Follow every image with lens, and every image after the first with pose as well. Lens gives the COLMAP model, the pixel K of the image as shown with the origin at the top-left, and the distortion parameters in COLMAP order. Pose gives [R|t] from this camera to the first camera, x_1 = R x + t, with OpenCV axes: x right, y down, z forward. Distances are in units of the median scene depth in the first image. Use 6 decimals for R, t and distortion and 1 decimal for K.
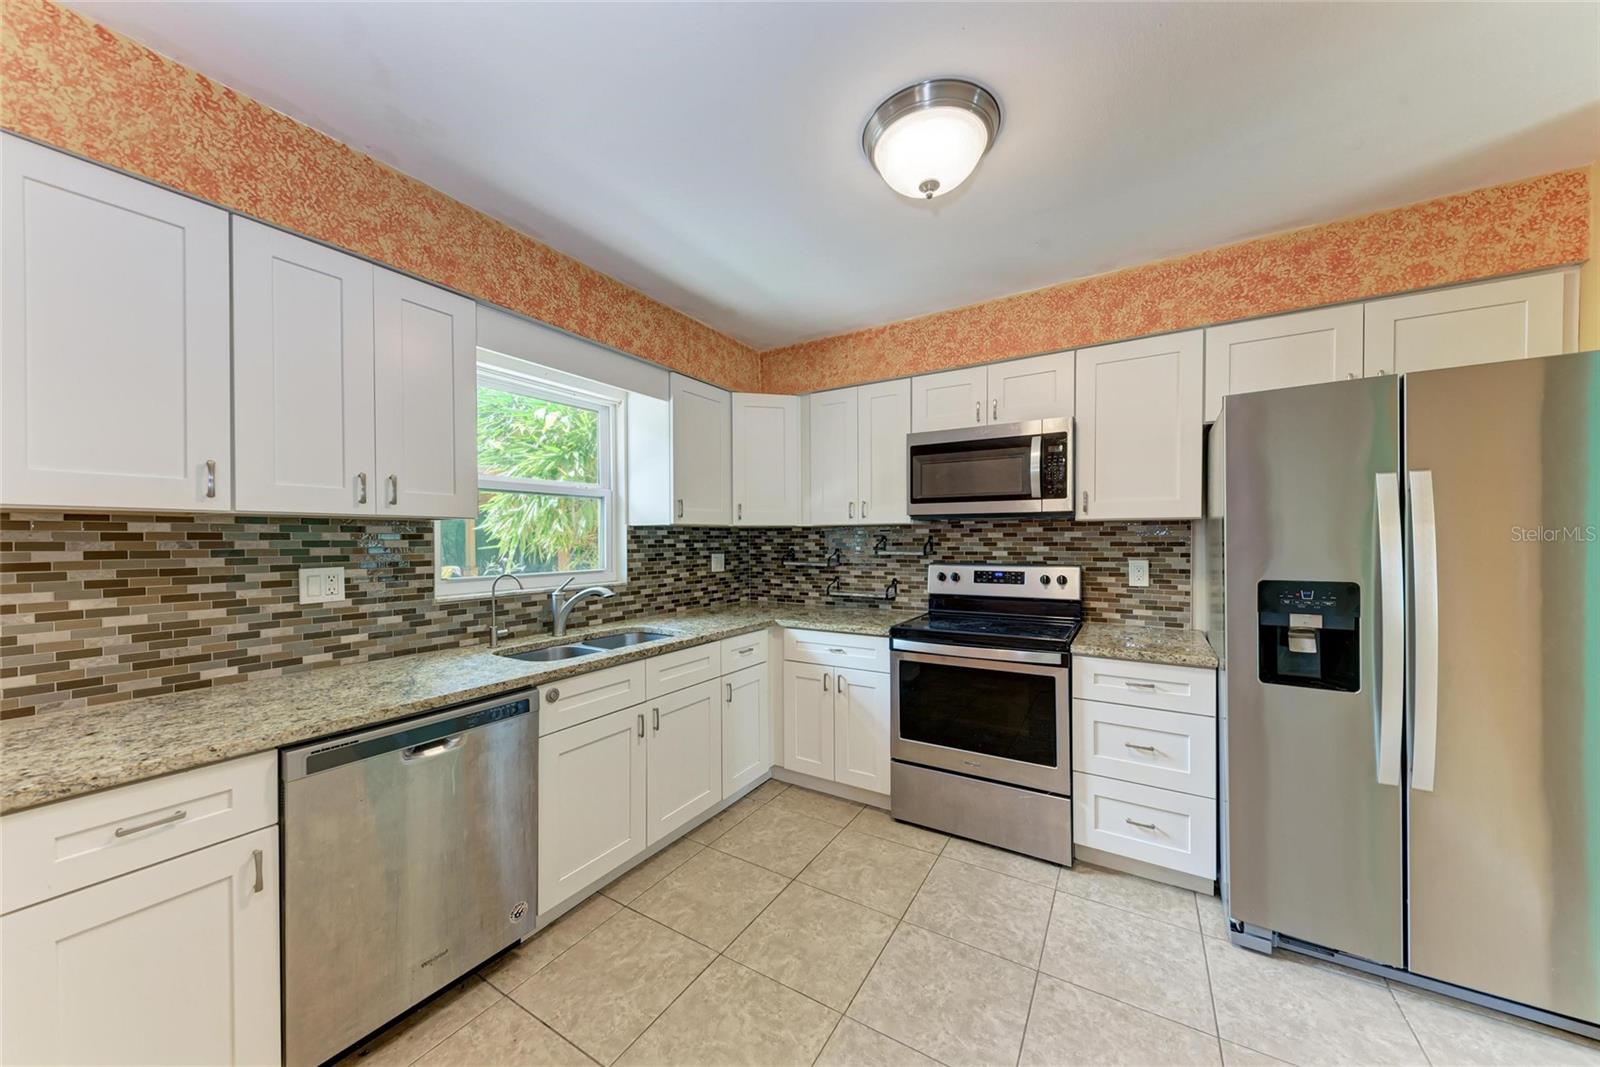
lens RADIAL K [[549.9, 0, 799.4], [0, 549.9, 544.0], [0, 0, 1]] dist [0.015509, -0.003927]
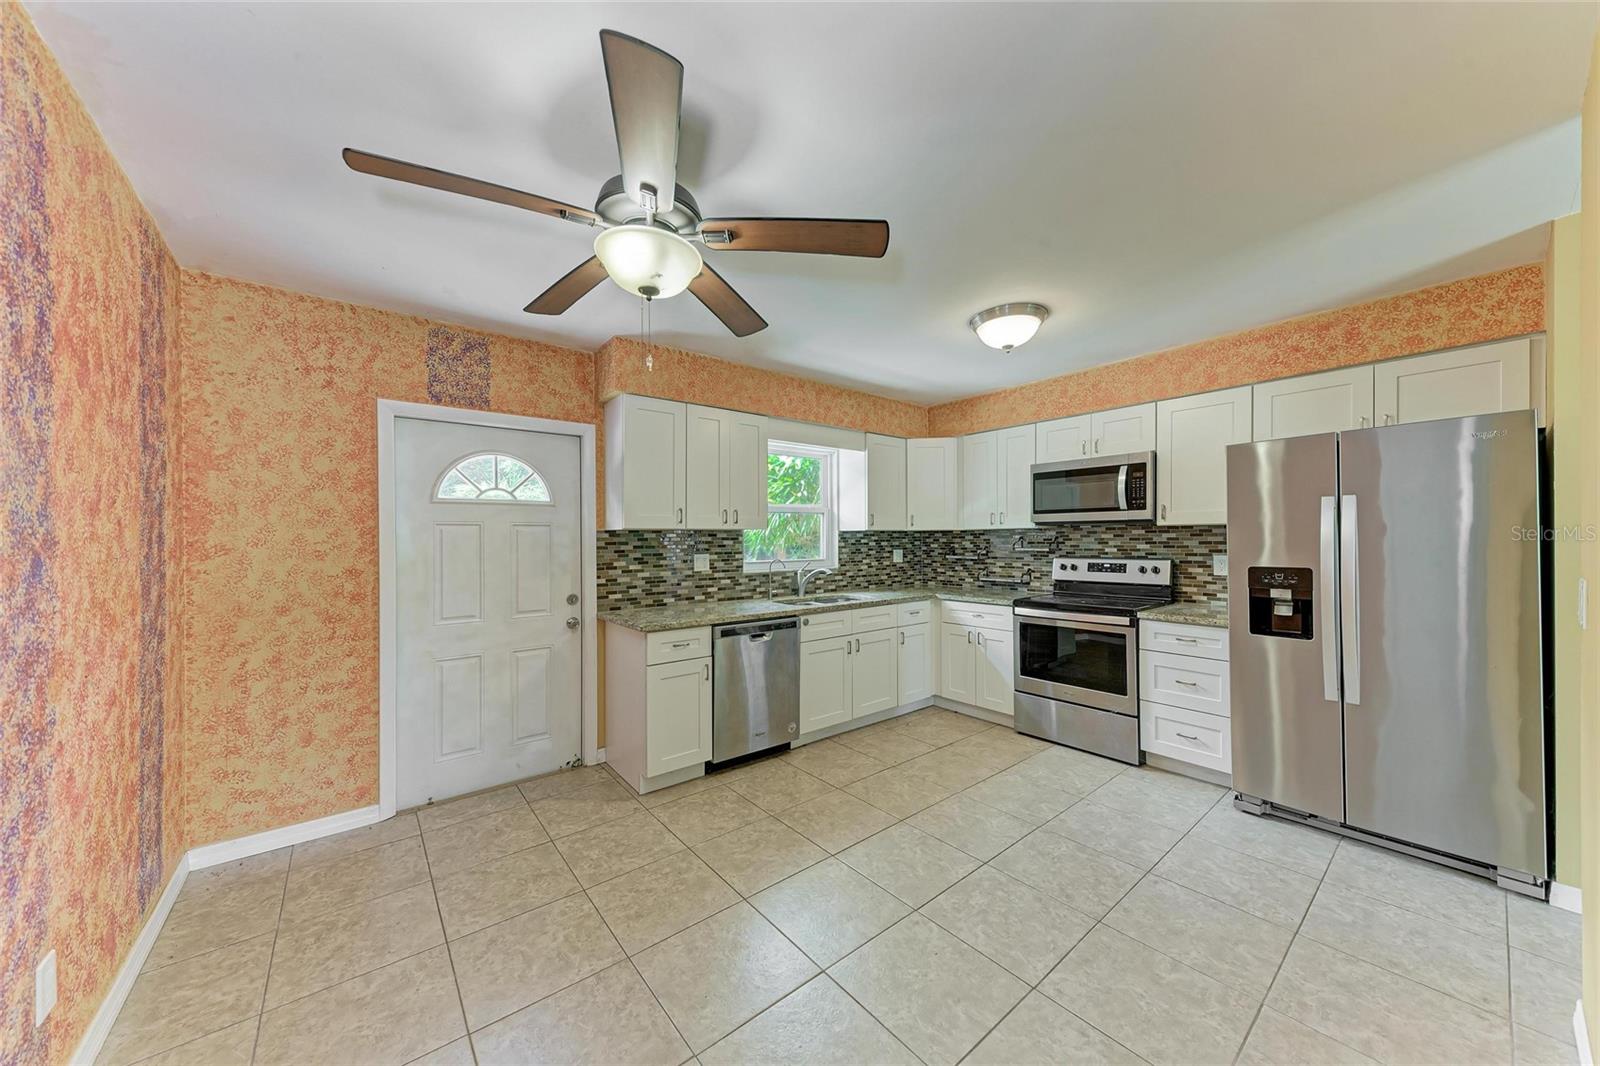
lens RADIAL K [[549.9, 0, 799.2], [0, 549.9, 540.9], [0, 0, 1]] dist [0.015509, -0.003927]
pose [[0.941614, -0.000184, -0.336694, 0.127243], [-0.001015, 0.999994, -0.003385, 0.000589], [0.336692, 0.003529, 0.941608, -0.595778]]
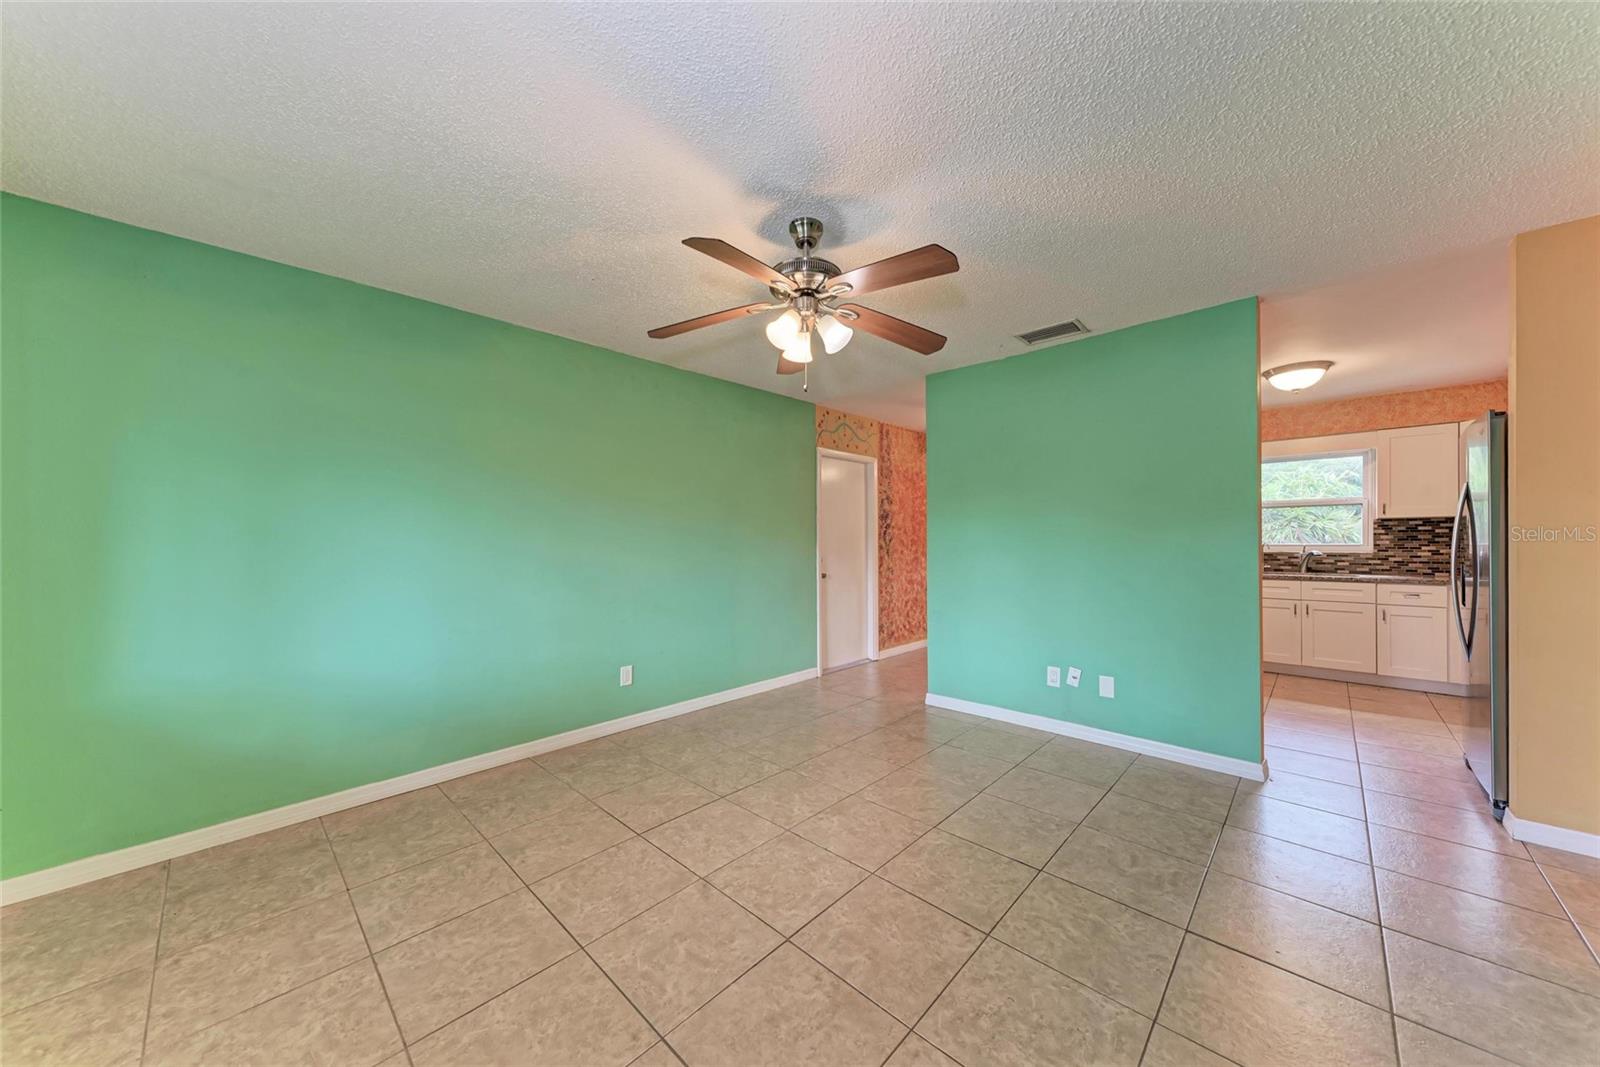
lens RADIAL K [[549.9, 0, 804.5], [0, 549.9, 545.4], [0, 0, 1]] dist [0.015509, -0.003927]
pose [[-0.206555, 0.014449, -0.978328, 2.066196], [-0.003522, 0.999873, 0.015511, 0.032577], [0.978429, 0.006650, -0.206478, -0.449496]]
